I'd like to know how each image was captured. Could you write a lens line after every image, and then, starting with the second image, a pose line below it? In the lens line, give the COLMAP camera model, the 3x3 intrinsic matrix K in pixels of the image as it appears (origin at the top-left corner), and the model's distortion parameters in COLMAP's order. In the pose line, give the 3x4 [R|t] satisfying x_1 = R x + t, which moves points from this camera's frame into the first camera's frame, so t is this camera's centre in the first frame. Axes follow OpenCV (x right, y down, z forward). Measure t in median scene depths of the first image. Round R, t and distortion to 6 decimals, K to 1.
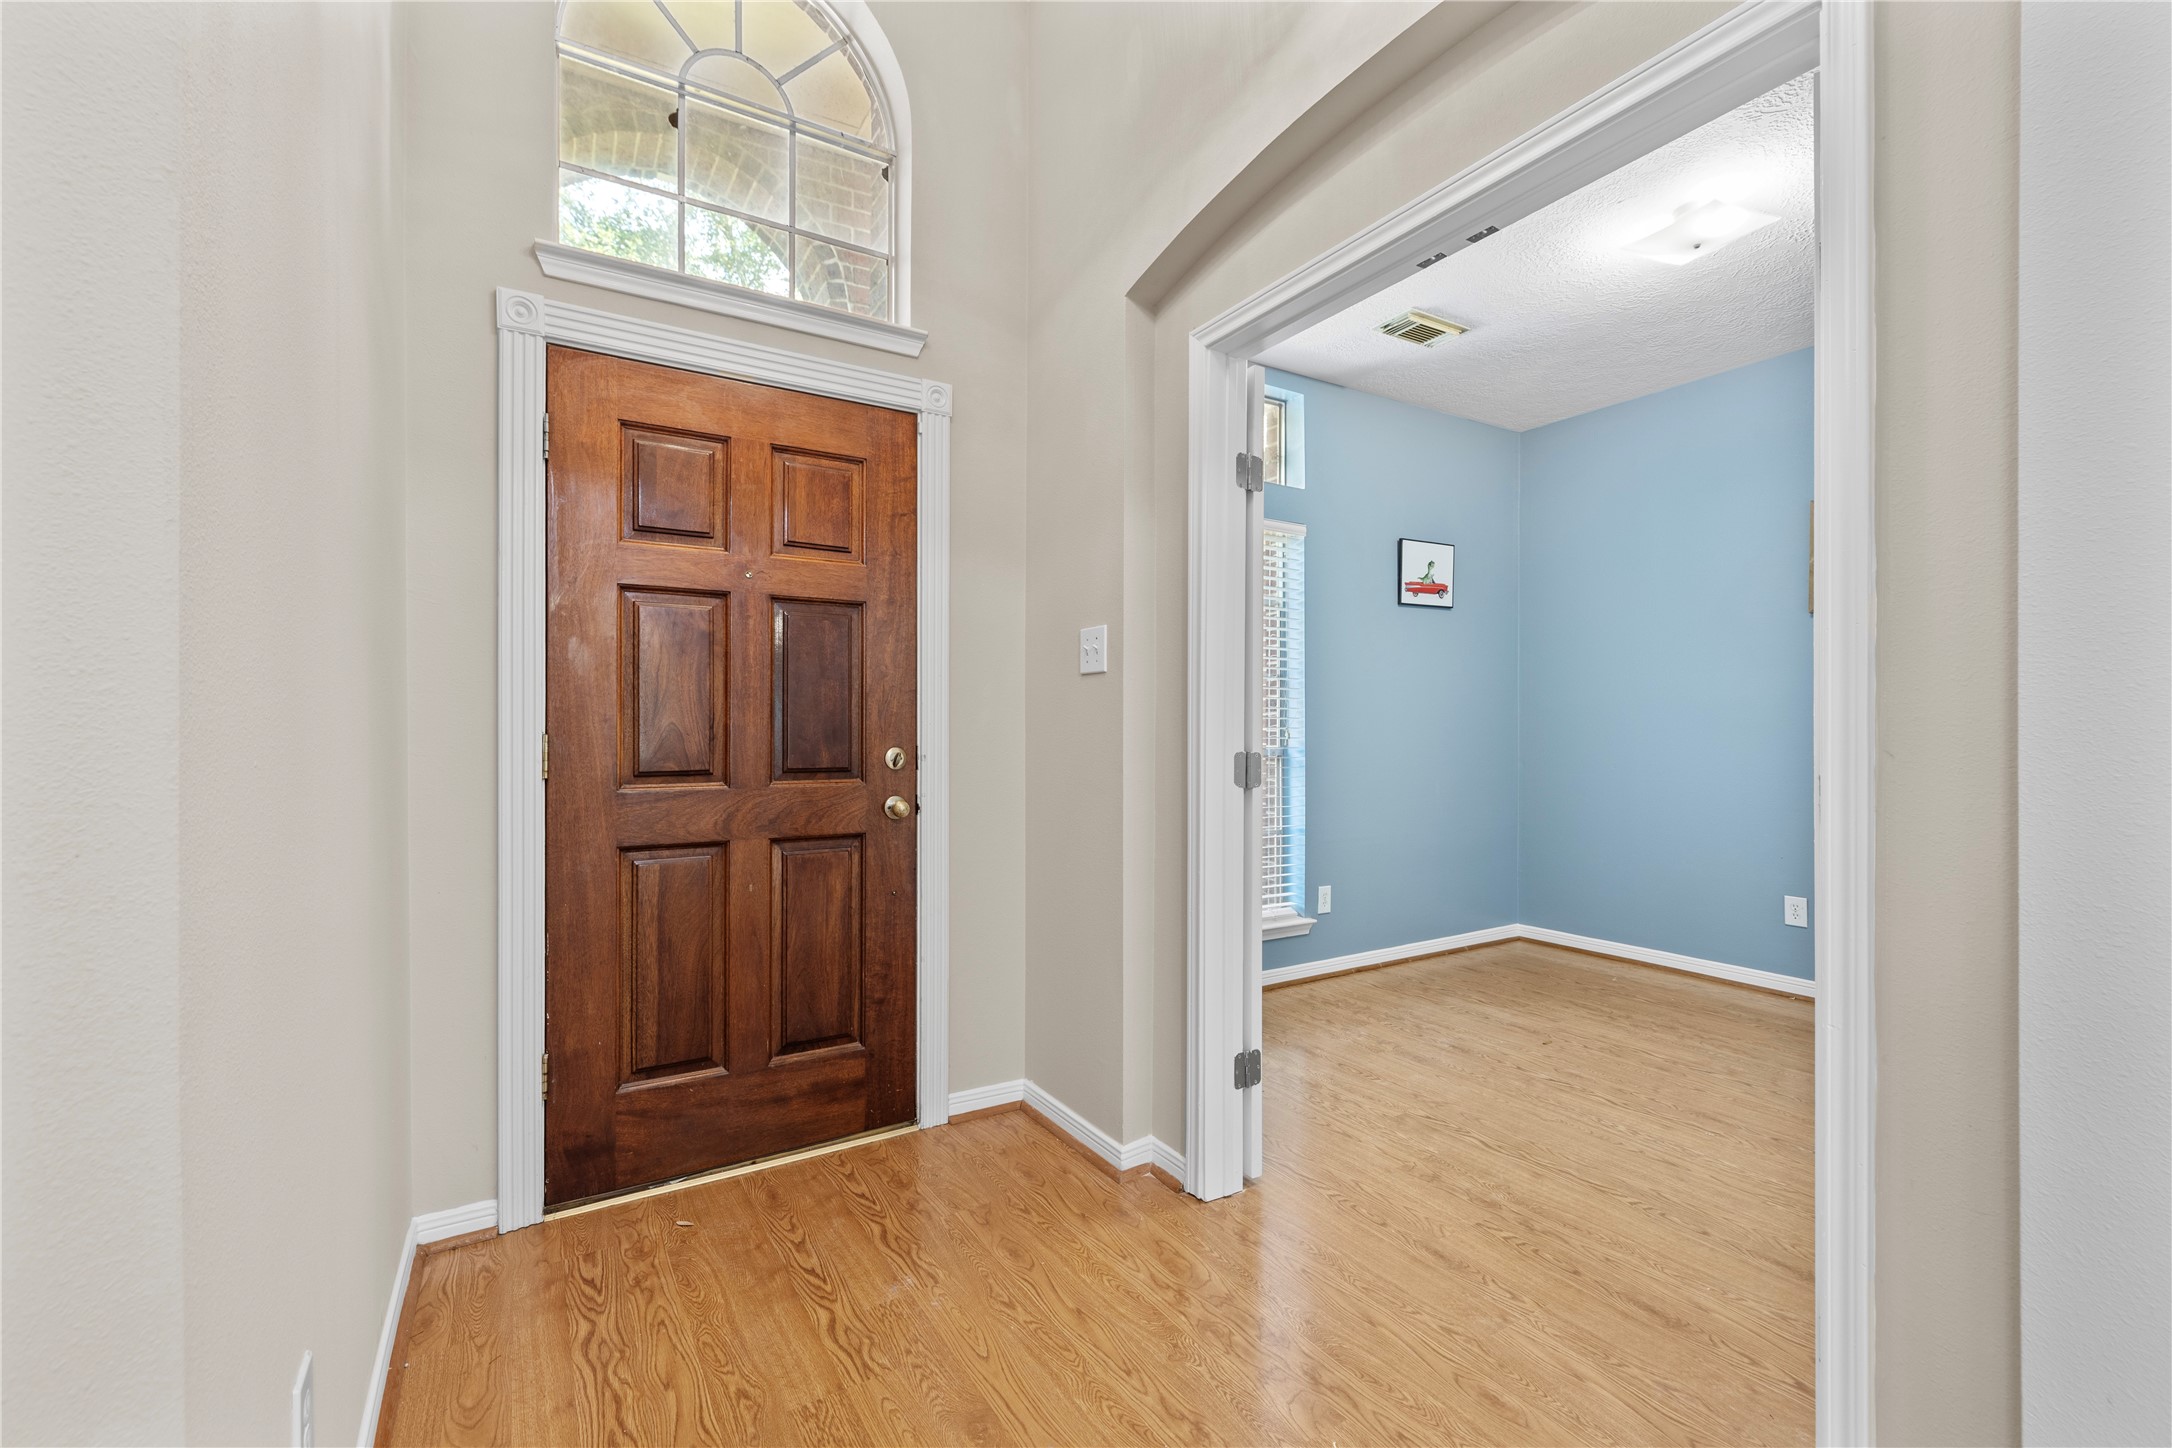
lens RADIAL K [[916.5, 0, 1080.7], [0, 916.5, 724.1], [0, 0, 1]] dist [0.000093, 0.001348]
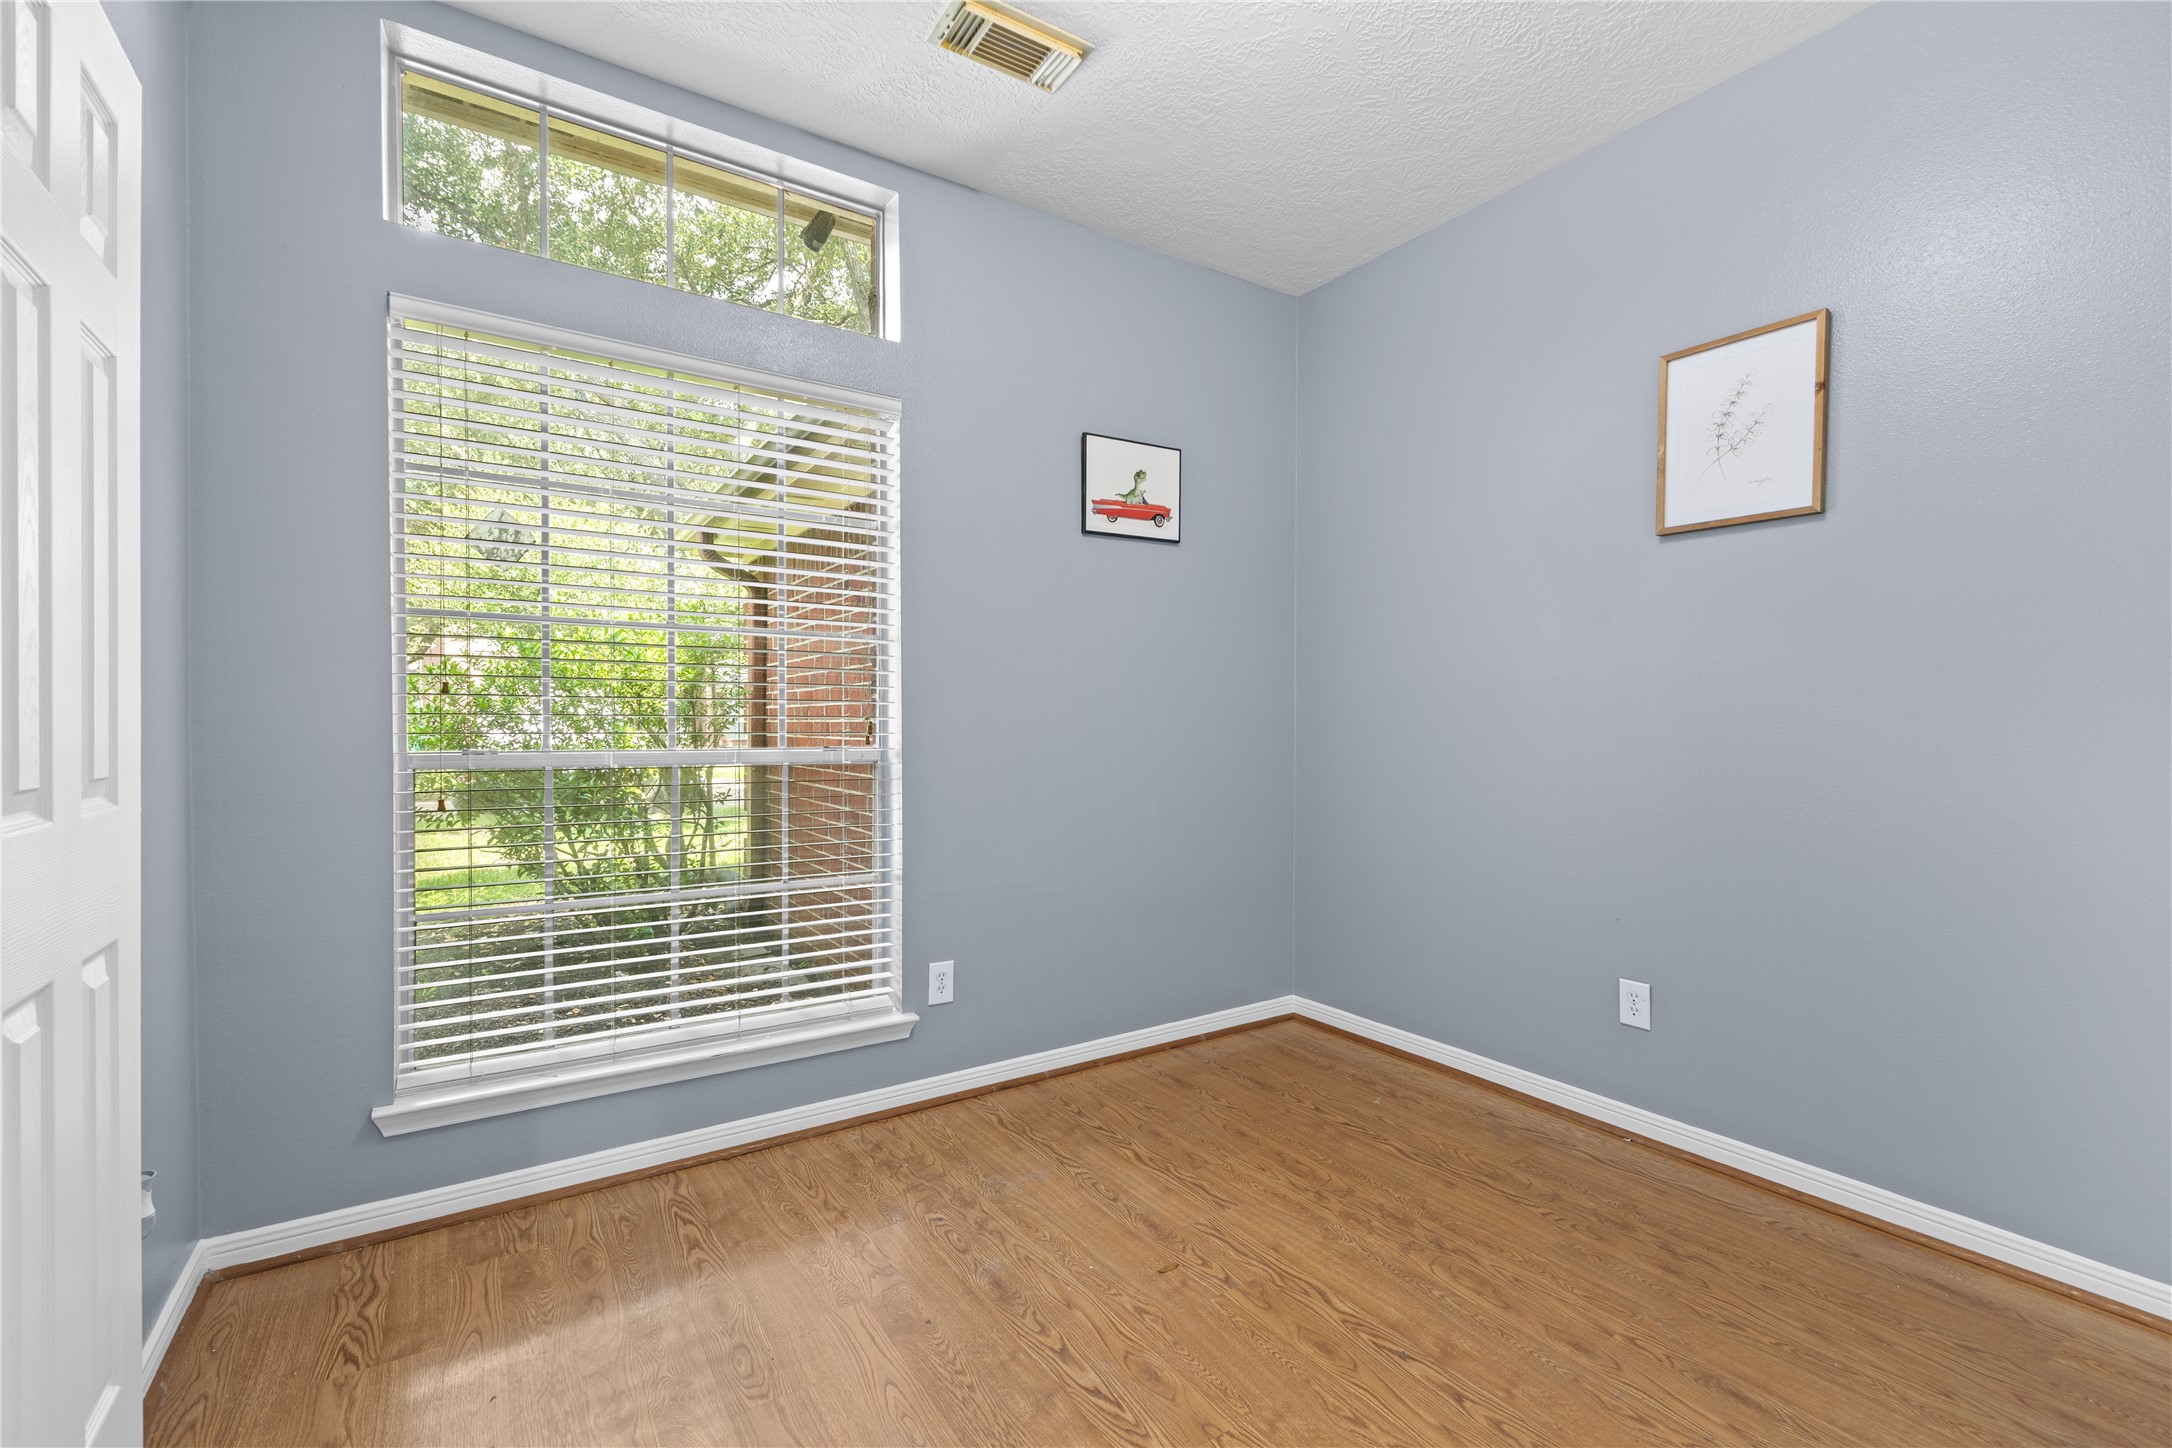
lens RADIAL K [[916.5, 0, 1117.2], [0, 916.5, 730.3], [0, 0, 1]] dist [0.000093, 0.001348]
pose [[0.999241, -0.000305, 0.038958, 0.371138], [-0.000250, 0.999898, 0.014261, 0.003779], [-0.038959, -0.014260, 0.999139, 0.355492]]
